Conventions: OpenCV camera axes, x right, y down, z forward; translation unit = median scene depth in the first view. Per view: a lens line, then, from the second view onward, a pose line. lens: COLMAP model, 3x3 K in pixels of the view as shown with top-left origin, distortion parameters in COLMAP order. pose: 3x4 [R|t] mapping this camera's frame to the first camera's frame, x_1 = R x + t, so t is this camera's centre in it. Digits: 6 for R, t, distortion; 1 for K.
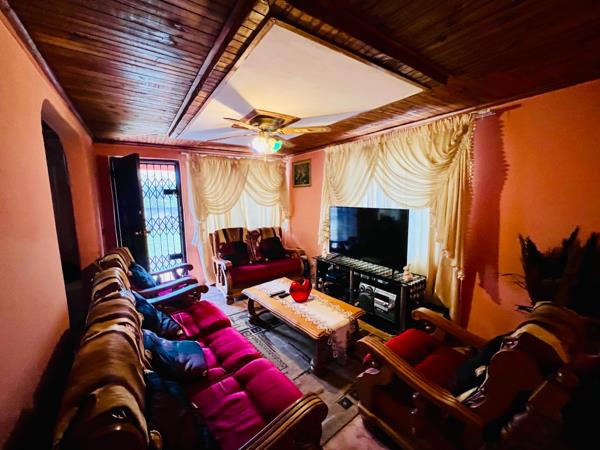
lens RADIAL K [[239.3, 0, 298.2], [0, 239.3, 226.1], [0, 0, 1]] dist [-0.003821, -0.000577]
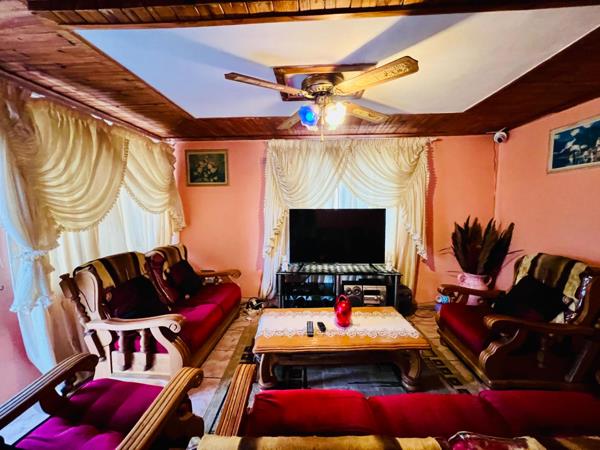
lens RADIAL K [[239.3, 0, 300.8], [0, 239.3, 225.2], [0, 0, 1]] dist [-0.003821, -0.000577]
pose [[0.622560, -0.059696, 0.780292, -0.442622], [0.095433, 0.995436, 0.000014, -0.018973], [-0.776731, 0.074457, 0.625416, 0.380972]]
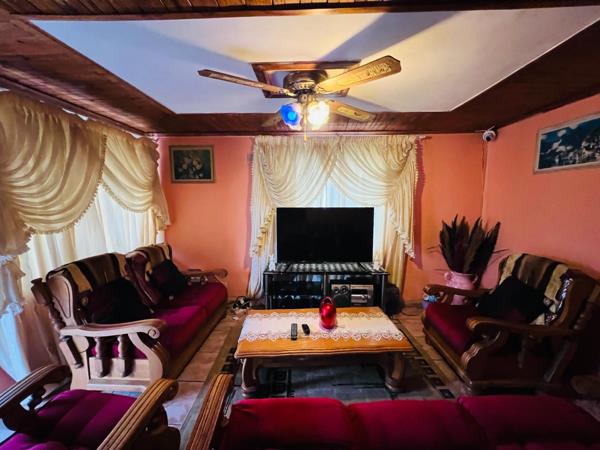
lens RADIAL K [[239.3, 0, 301.0], [0, 239.3, 225.3], [0, 0, 1]] dist [-0.003821, -0.000577]
pose [[0.603135, -0.081464, 0.793468, -0.419984], [0.094459, 0.995066, 0.030360, -0.033673], [-0.792026, 0.056639, 0.607854, 0.370658]]
